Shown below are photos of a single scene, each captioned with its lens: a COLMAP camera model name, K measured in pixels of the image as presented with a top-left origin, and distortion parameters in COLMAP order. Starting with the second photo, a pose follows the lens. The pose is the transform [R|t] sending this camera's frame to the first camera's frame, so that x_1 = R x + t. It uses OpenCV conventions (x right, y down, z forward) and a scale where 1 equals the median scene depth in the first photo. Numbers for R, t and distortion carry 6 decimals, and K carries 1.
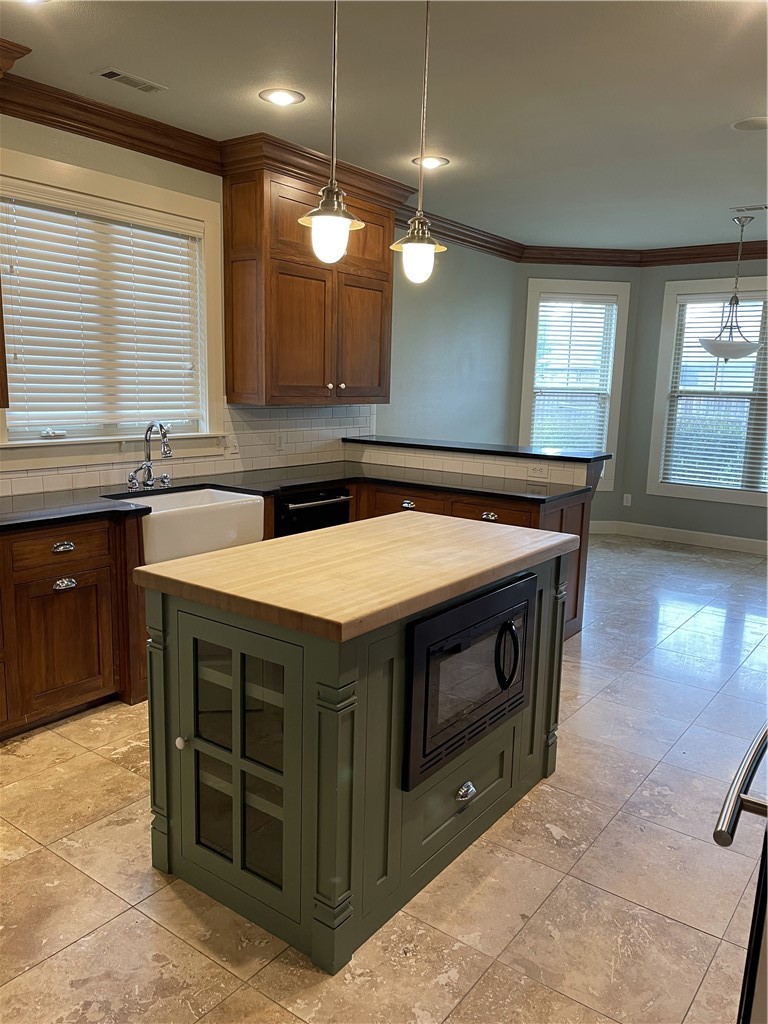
lens RADIAL K [[778.9, 0, 385.2], [0, 778.9, 516.9], [0, 0, 1]] dist [0.048424, -0.068121]
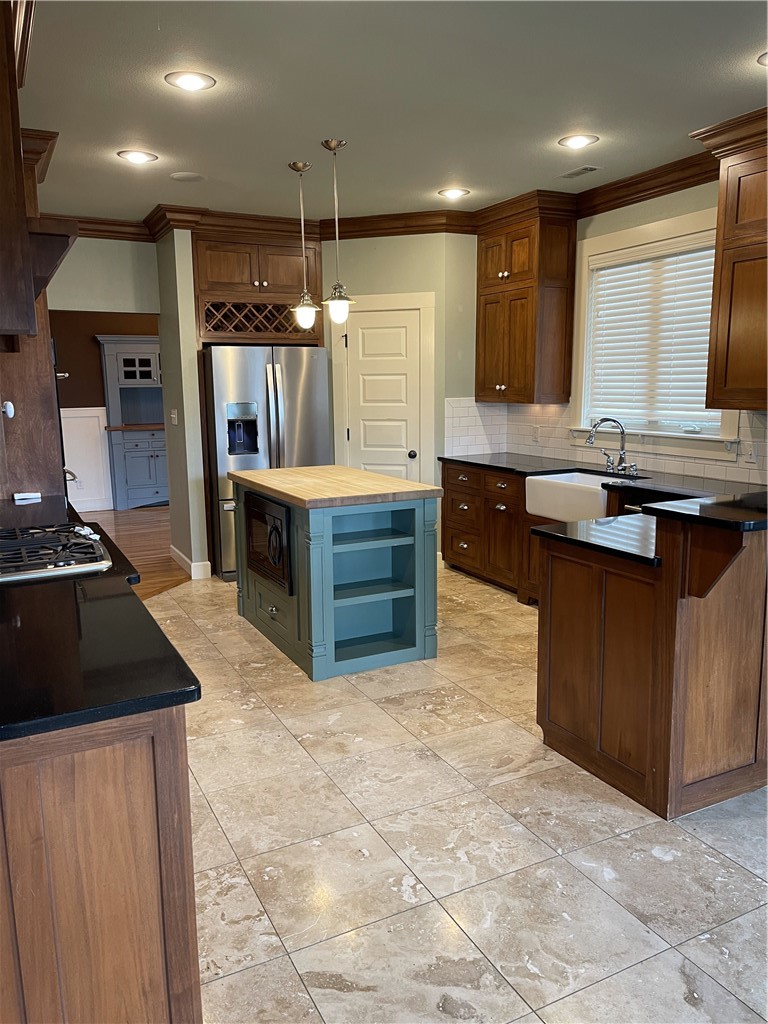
lens RADIAL K [[778.9, 0, 388.2], [0, 778.9, 510.1], [0, 0, 1]] dist [0.048424, -0.068121]
pose [[-0.452797, 0.127540, -0.882445, 1.108086], [-0.150085, 0.964691, 0.216439, -0.220145], [0.878891, 0.230445, -0.417667, 1.383205]]
